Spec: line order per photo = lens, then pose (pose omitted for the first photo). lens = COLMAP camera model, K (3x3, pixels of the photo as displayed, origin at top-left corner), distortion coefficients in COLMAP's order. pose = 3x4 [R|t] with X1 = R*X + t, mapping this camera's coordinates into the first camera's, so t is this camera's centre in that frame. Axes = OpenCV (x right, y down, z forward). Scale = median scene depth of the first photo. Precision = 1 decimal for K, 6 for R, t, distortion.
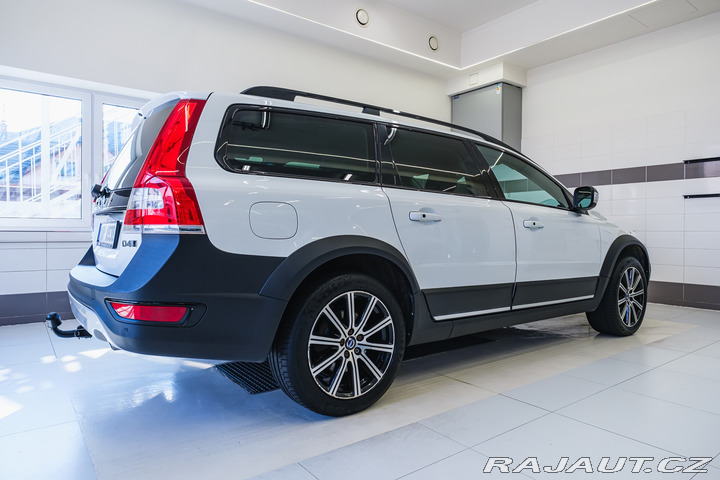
lens RADIAL K [[458.1, 0, 361.6], [0, 458.1, 232.2], [0, 0, 1]] dist [0.007030, 0.001024]
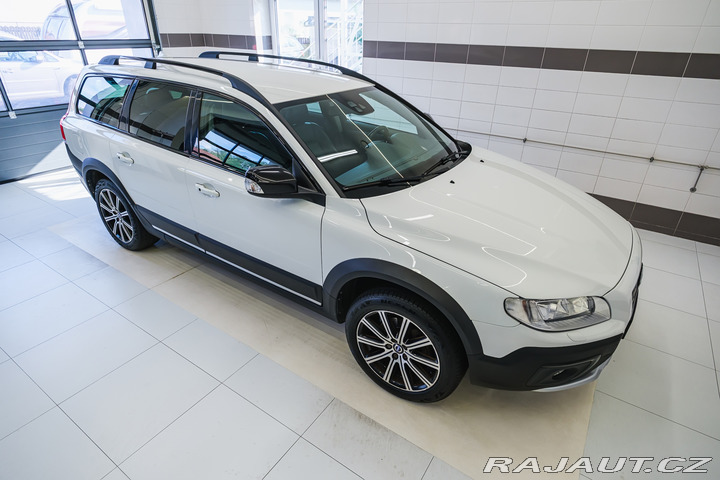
lens RADIAL K [[403.5, 0, 360.0], [0, 403.5, 240.0], [0, 0, 1]] dist [0.005955, -0.000382]
pose [[0.322618, 0.446658, -0.834514, 1.694654], [-0.021612, 0.884904, 0.465272, -0.449896], [0.946282, -0.132070, 0.295139, 1.409489]]
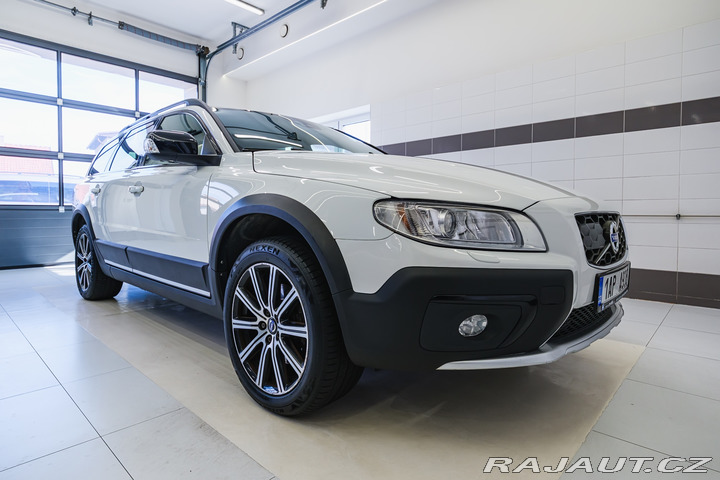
lens RADIAL K [[404.8, 0, 360.7], [0, 404.8, 228.0], [0, 0, 1]] dist [0.002186, 0.000118]
pose [[0.165145, 0.030993, -0.985782, 1.748937], [-0.007838, 0.999516, 0.030112, 0.046769], [0.986238, 0.002753, 0.165308, 1.790923]]
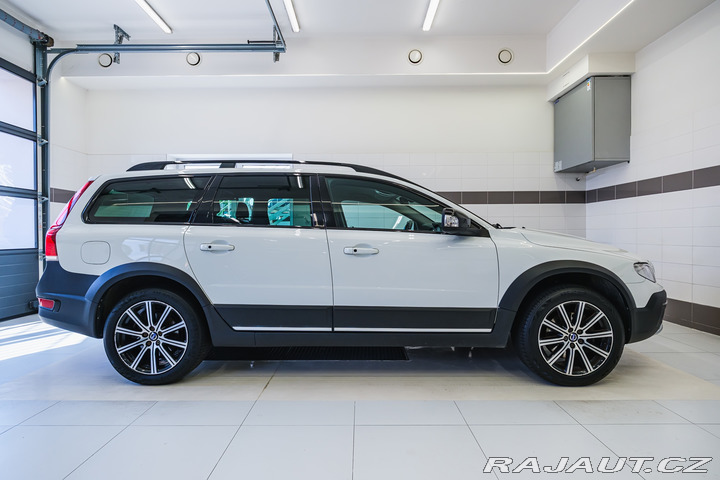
lens RADIAL K [[387.5, 0, 360.0], [0, 387.5, 240.0], [0, 0, 1]] dist [0.002580, -0.000172]
pose [[0.792781, -0.004773, -0.609488, 1.224299], [0.007386, 0.999971, 0.001776, -0.058442], [0.609462, -0.005910, 0.792793, 0.424927]]
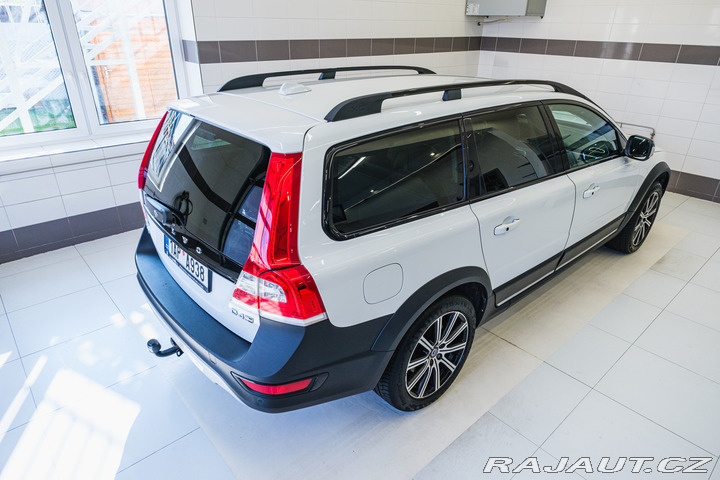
lens RADIAL K [[451.5, 0, 360.0], [0, 451.5, 240.0], [0, 0, 1]] dist [0.001846, -0.000079]
pose [[0.996613, -0.026732, 0.077771, -0.277484], [-0.010078, 0.898862, 0.438116, -0.473139], [-0.081617, -0.437416, 0.895548, 0.154485]]
